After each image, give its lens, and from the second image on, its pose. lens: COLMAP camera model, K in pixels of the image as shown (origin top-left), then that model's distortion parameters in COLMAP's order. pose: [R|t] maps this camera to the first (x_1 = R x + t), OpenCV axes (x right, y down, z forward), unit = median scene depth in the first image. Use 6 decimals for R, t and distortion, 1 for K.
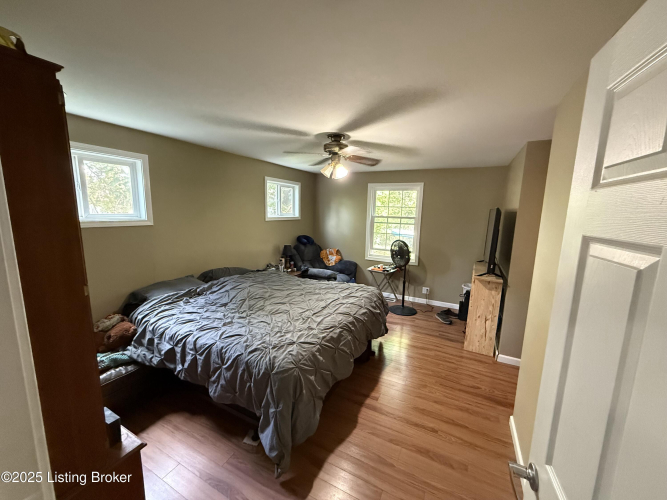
lens RADIAL K [[268.1, 0, 334.7], [0, 268.1, 248.9], [0, 0, 1]] dist [0.000209, 0.000064]
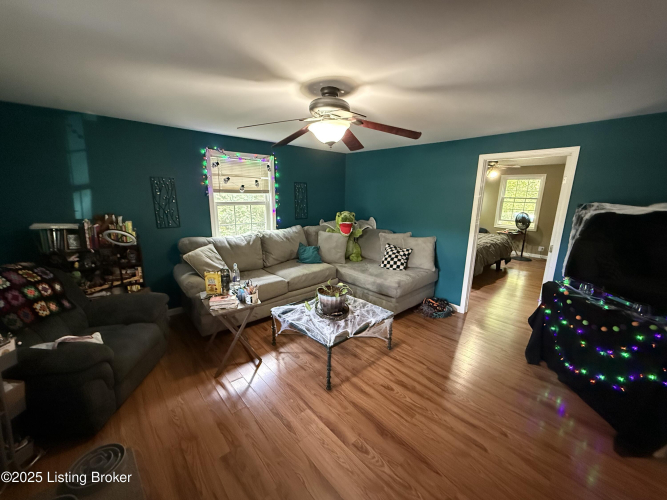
lens RADIAL K [[268.1, 0, 331.3], [0, 268.1, 251.8], [0, 0, 1]] dist [0.000209, 0.000064]
pose [[0.928924, 0.072226, -0.363159, -0.182028], [-0.053281, 0.996657, 0.061931, 0.138609], [0.366418, -0.038179, 0.929667, -0.748282]]
